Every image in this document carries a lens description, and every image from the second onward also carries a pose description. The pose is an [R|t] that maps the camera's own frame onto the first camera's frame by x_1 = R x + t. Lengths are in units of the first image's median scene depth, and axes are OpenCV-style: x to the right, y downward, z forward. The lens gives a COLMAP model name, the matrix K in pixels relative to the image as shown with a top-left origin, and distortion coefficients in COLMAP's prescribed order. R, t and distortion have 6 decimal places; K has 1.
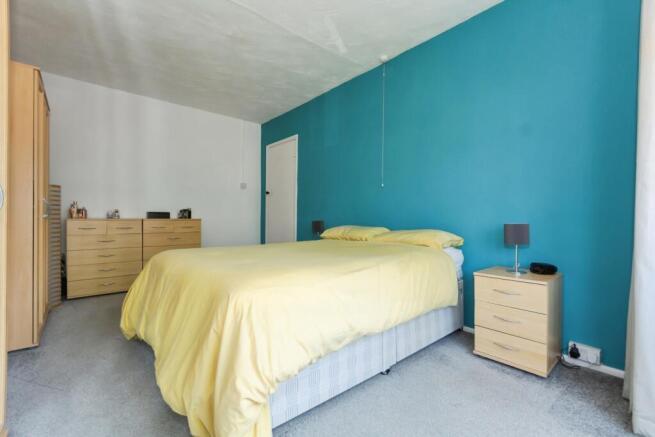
lens RADIAL K [[292.5, 0, 328.6], [0, 292.5, 217.3], [0, 0, 1]] dist [-0.009250, 0.001896]
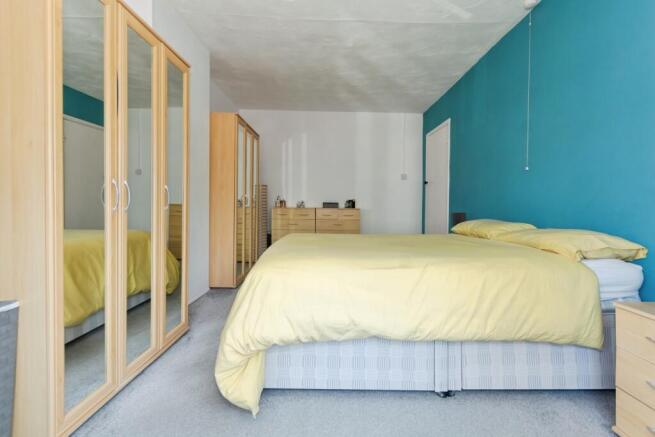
lens RADIAL K [[292.5, 0, 332.2], [0, 292.5, 204.8], [0, 0, 1]] dist [-0.009250, 0.001896]
pose [[0.756738, 0.004770, -0.653701, 0.286423], [-0.006921, 0.999976, -0.000715, -0.009824], [0.653681, 0.005065, 0.756753, 0.083640]]
